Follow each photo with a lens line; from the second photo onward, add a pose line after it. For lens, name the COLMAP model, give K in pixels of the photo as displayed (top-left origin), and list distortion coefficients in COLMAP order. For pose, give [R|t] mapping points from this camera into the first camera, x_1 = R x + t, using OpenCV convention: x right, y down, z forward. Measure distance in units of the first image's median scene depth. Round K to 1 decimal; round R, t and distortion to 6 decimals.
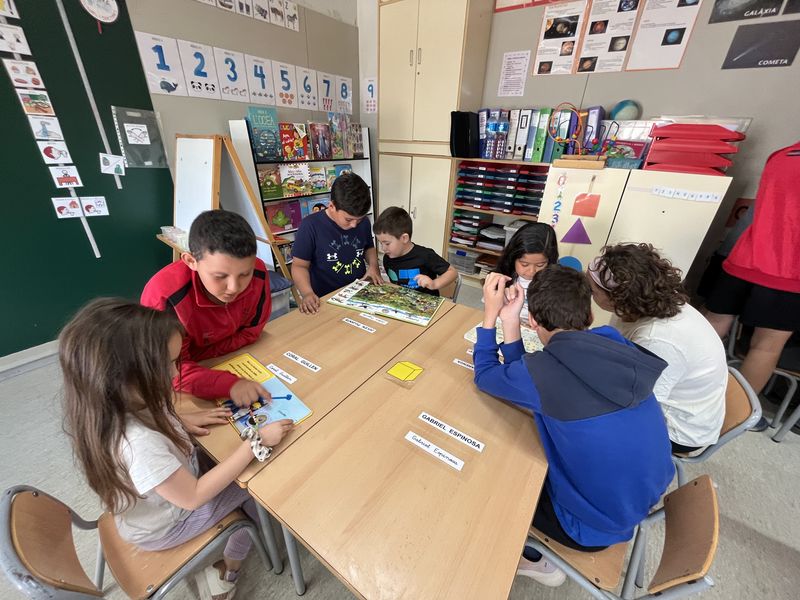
lens RADIAL K [[325.4, 0, 400.0], [0, 325.4, 300.0], [0, 0, 1]] dist [-0.000649, -0.000310]
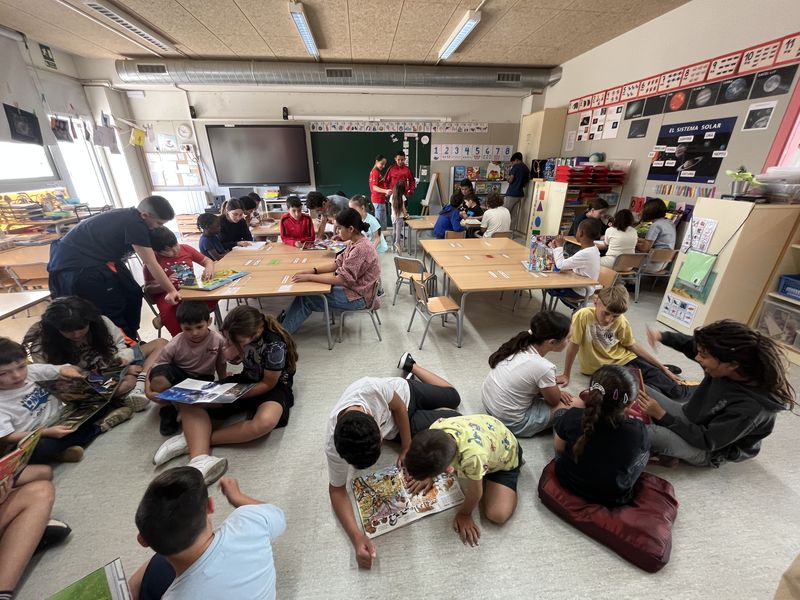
lens RADIAL K [[325.4, 0, 400.0], [0, 325.4, 300.0], [0, 0, 1]] dist [-0.000649, -0.000310]
pose [[0.672184, 0.255128, -0.695038, 1.557901], [-0.309595, 0.949597, 0.049154, 0.606711], [0.672547, 0.182140, 0.717291, -1.239200]]
